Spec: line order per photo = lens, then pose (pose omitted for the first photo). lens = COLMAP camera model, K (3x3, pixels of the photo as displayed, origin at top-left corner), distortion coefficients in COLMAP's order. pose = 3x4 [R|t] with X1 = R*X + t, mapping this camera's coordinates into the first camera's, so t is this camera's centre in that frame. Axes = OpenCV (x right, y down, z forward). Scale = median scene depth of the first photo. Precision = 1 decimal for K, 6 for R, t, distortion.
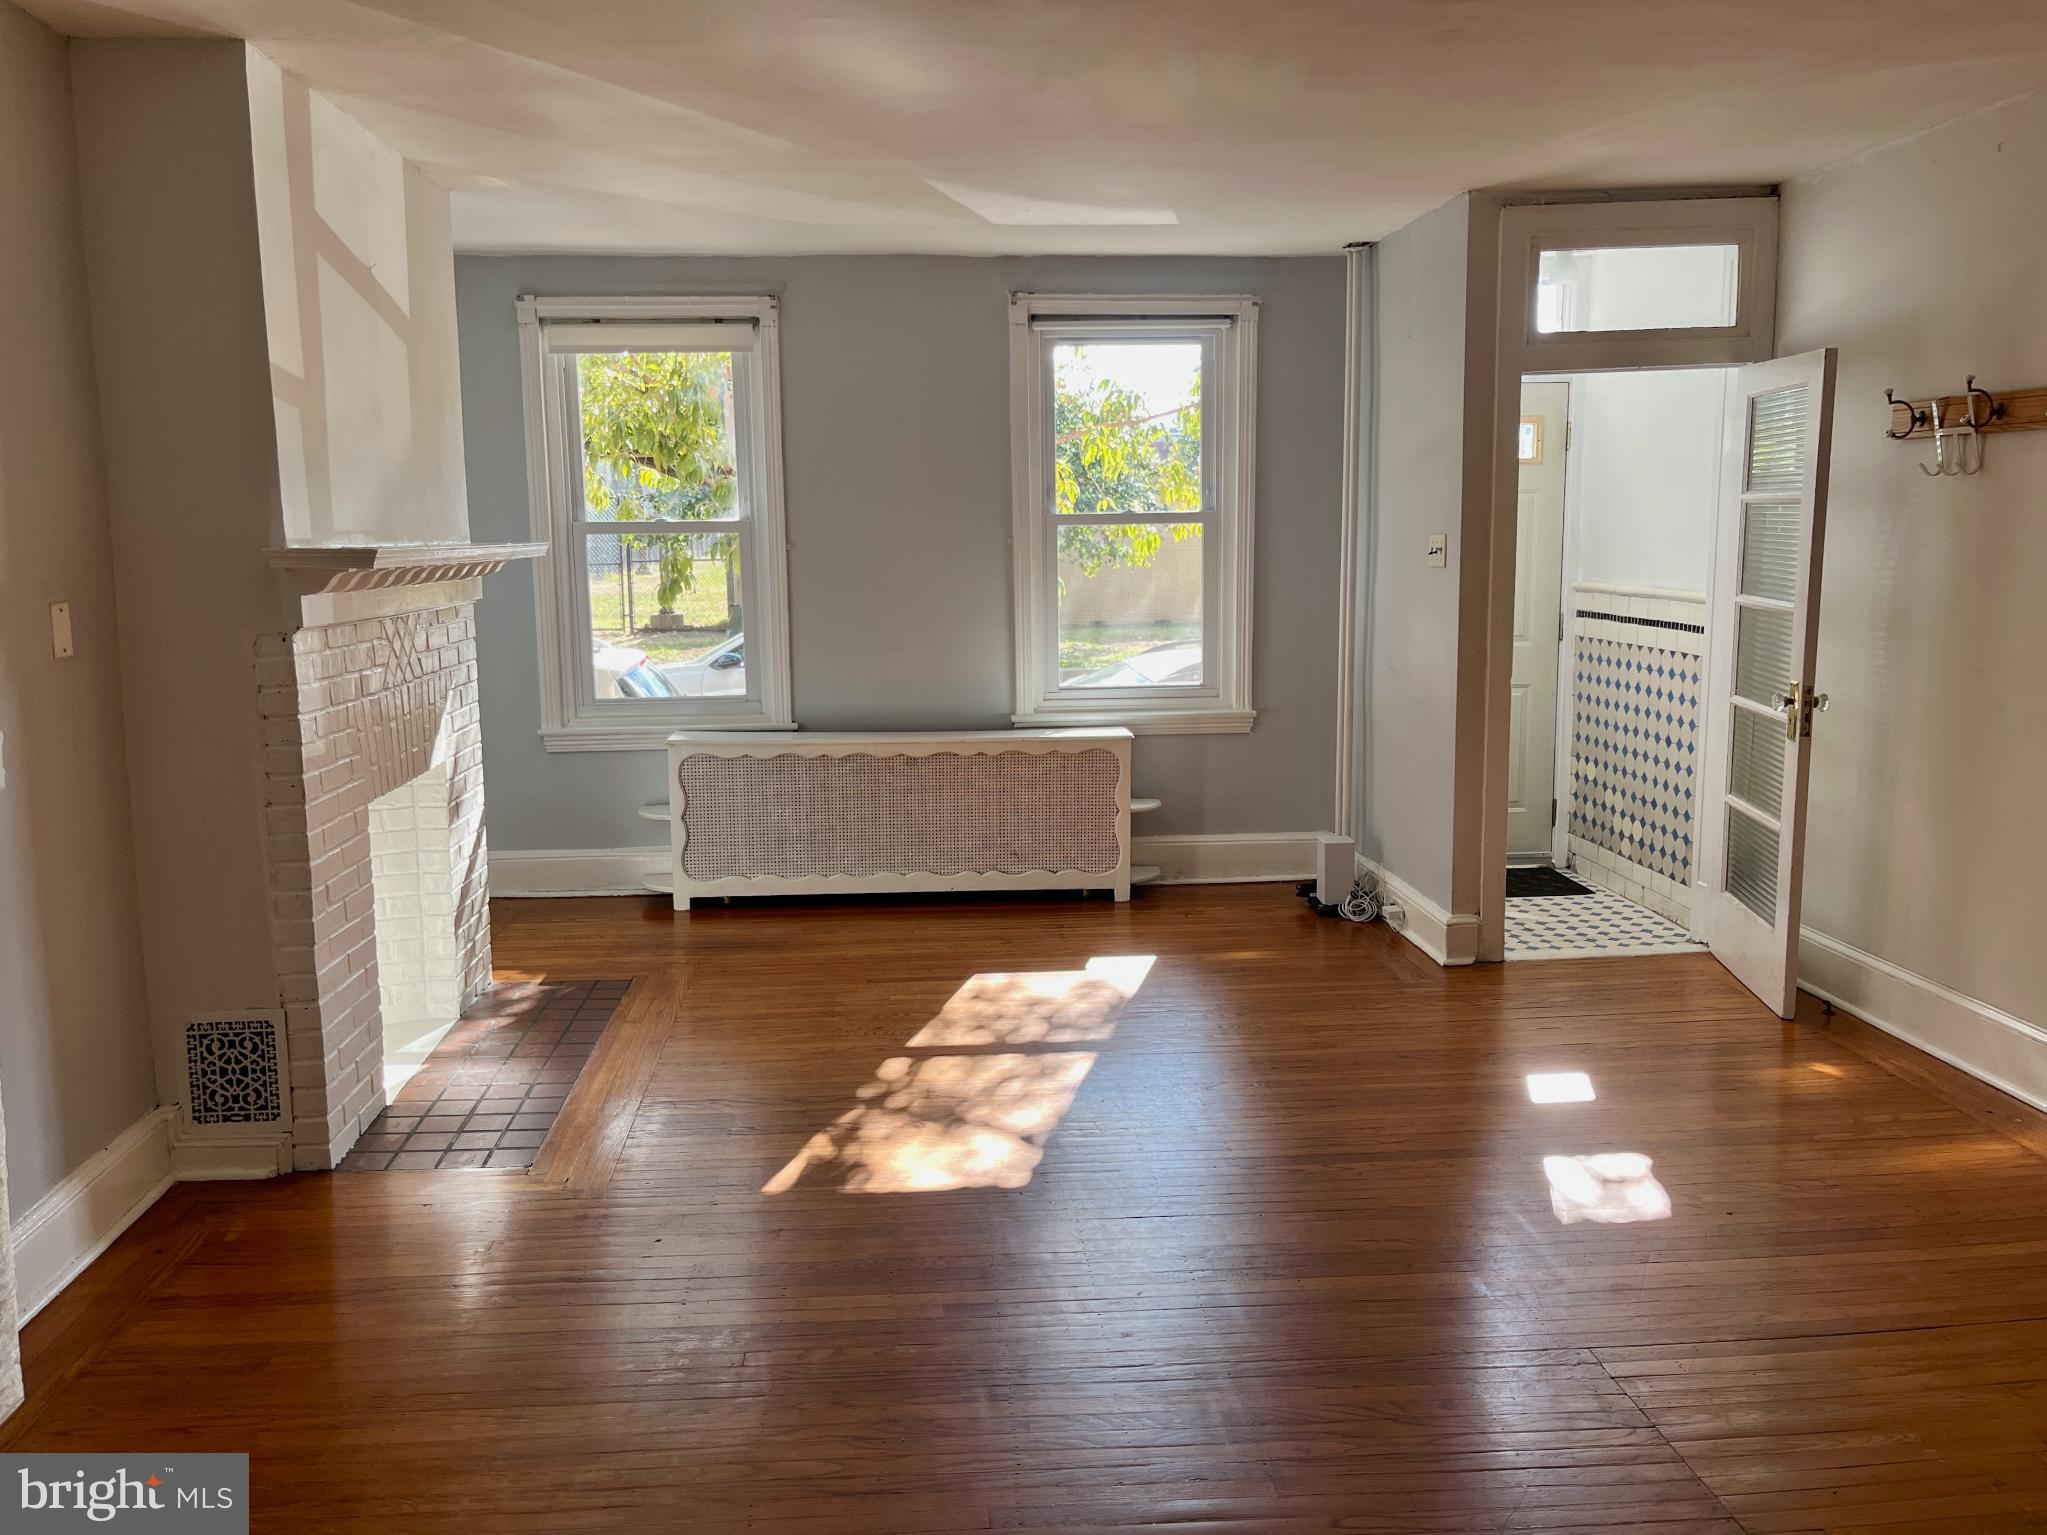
lens RADIAL K [[1601.6, 0, 1023.5], [0, 1601.6, 767.5], [0, 0, 1]] dist [0.023171, -0.004470]
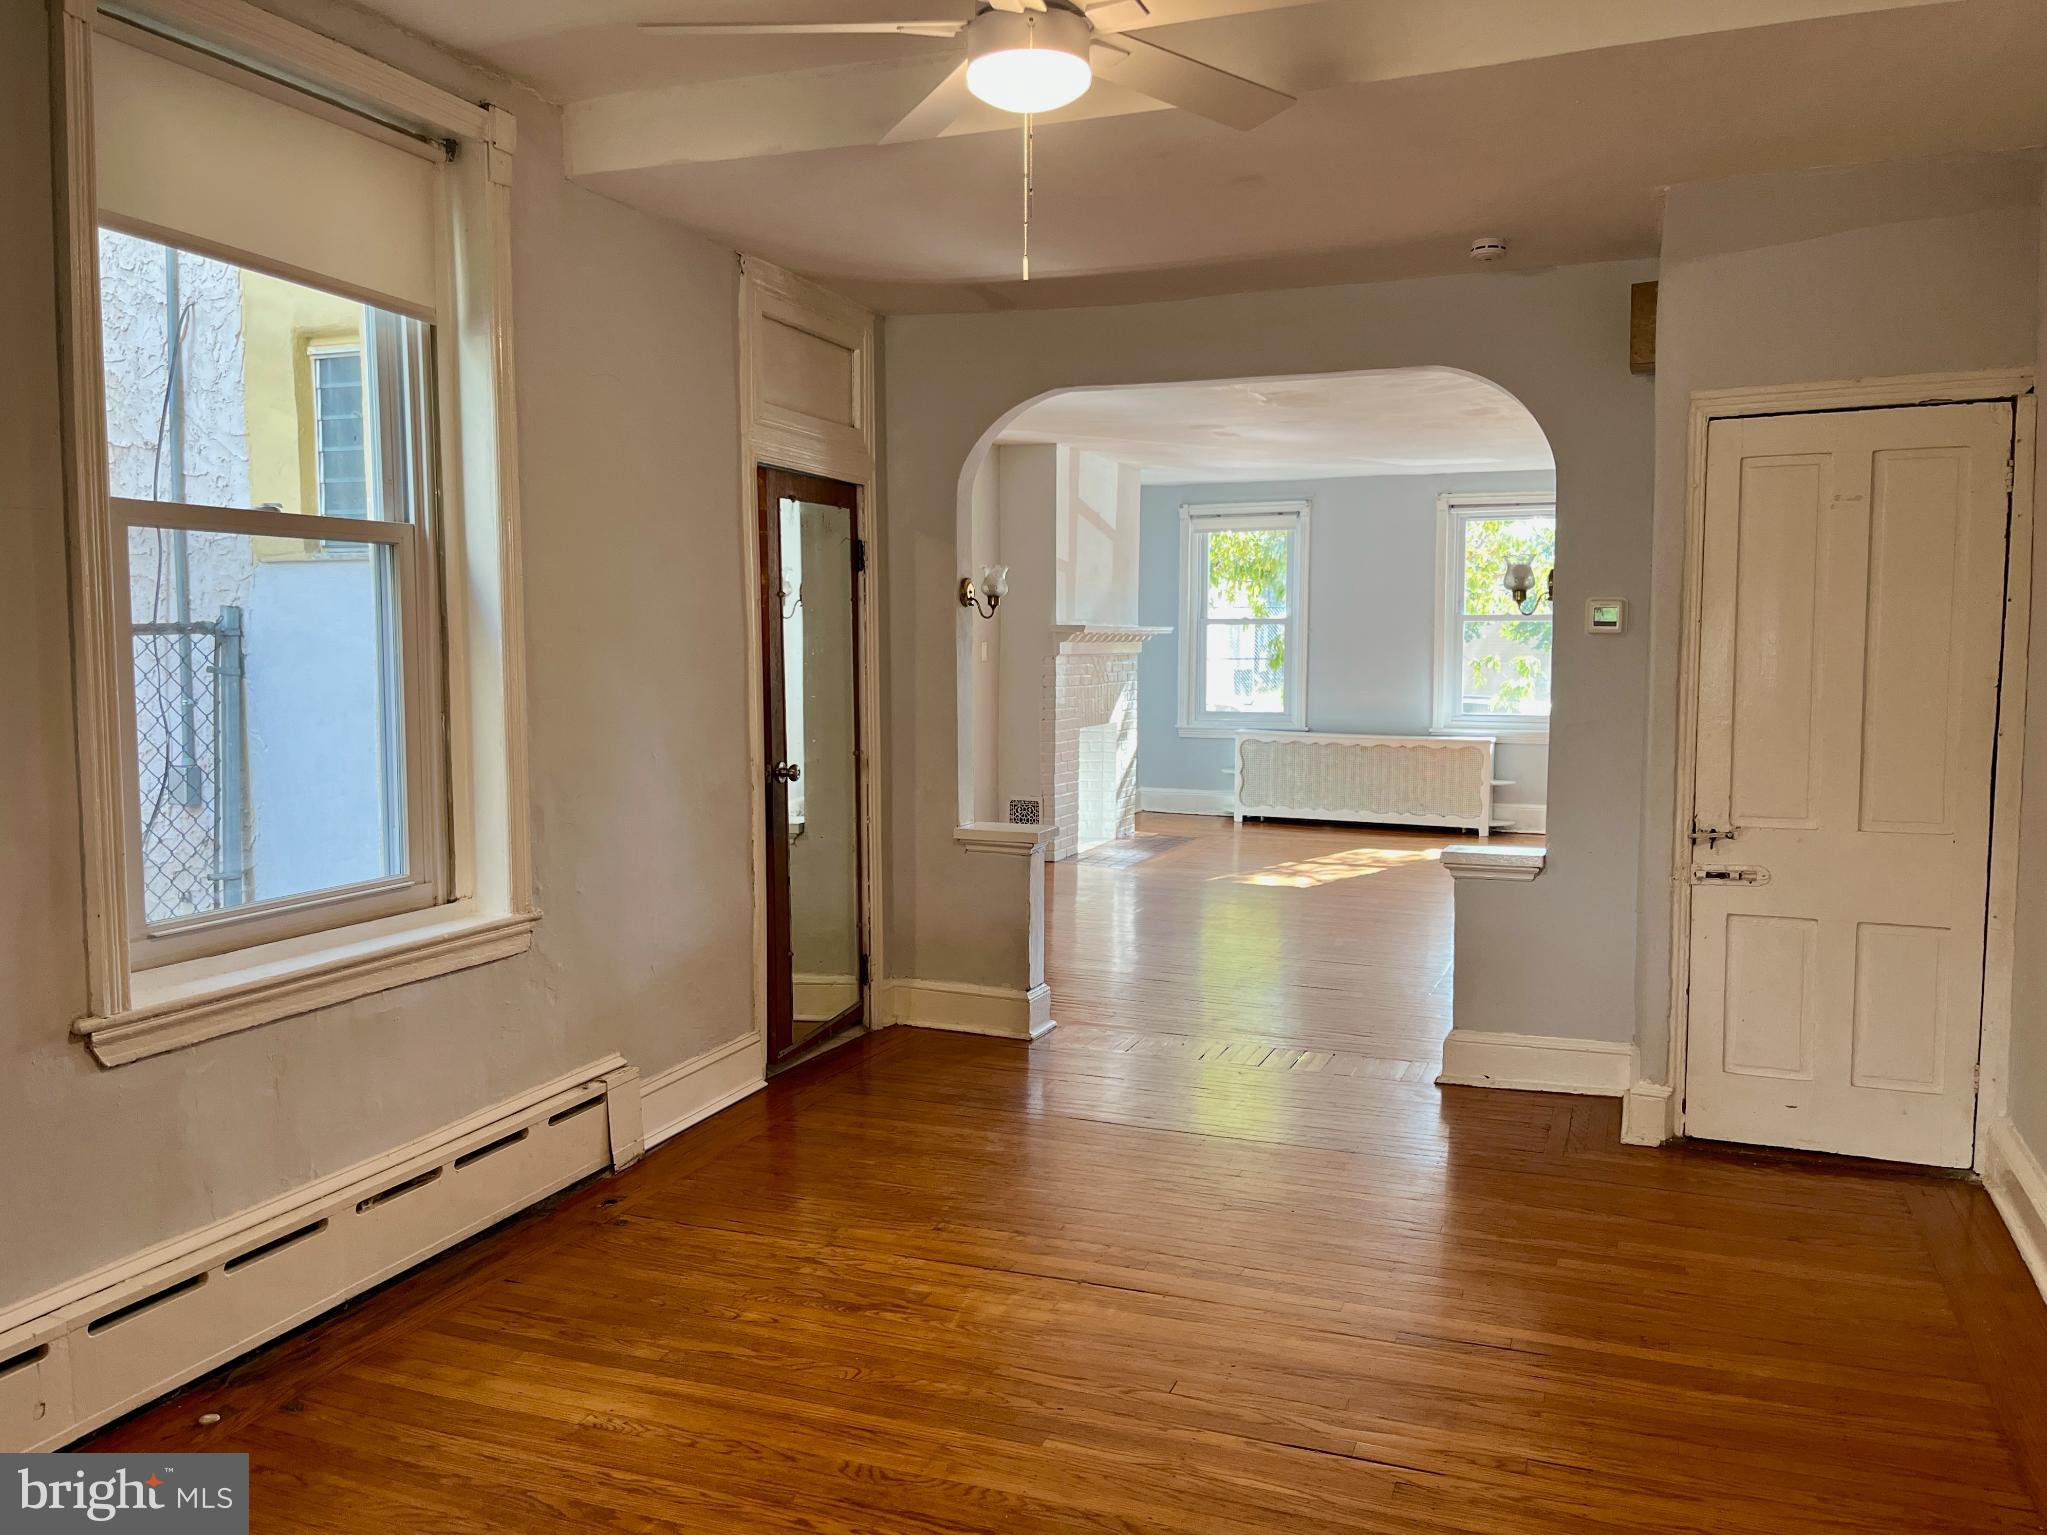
lens RADIAL K [[1601.6, 0, 1023.5], [0, 1601.6, 767.5], [0, 0, 1]] dist [0.023171, -0.004470]
pose [[0.890657, 0.046752, -0.452265, 0.412577], [-0.076955, 0.995849, -0.048607, 0.136306], [0.448115, 0.078096, 0.890558, -0.802215]]
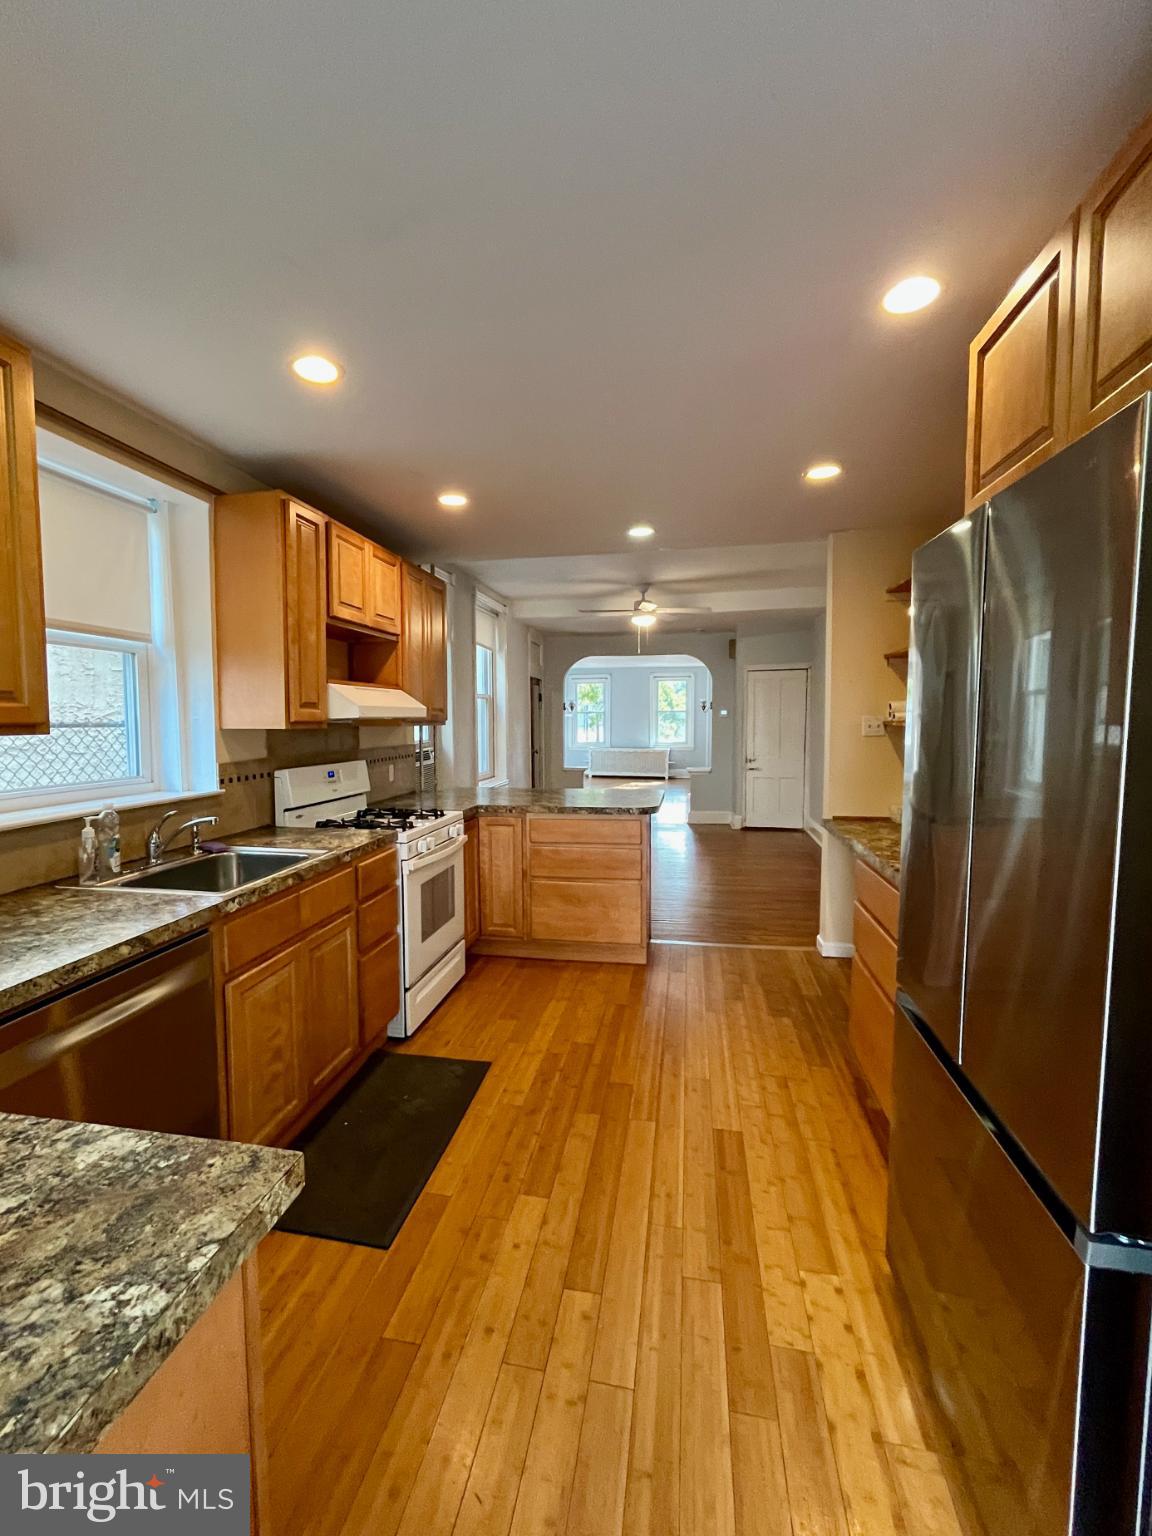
lens RADIAL K [[618.8, 0, 576.0], [0, 618.8, 768.0], [0, 0, 1]] dist [0.000325, -0.000218]
pose [[0.955878, 0.029272, -0.292301, 0.398965], [-0.048730, 0.997038, -0.059509, 0.193372], [0.289694, 0.071127, 0.954473, -1.187073]]
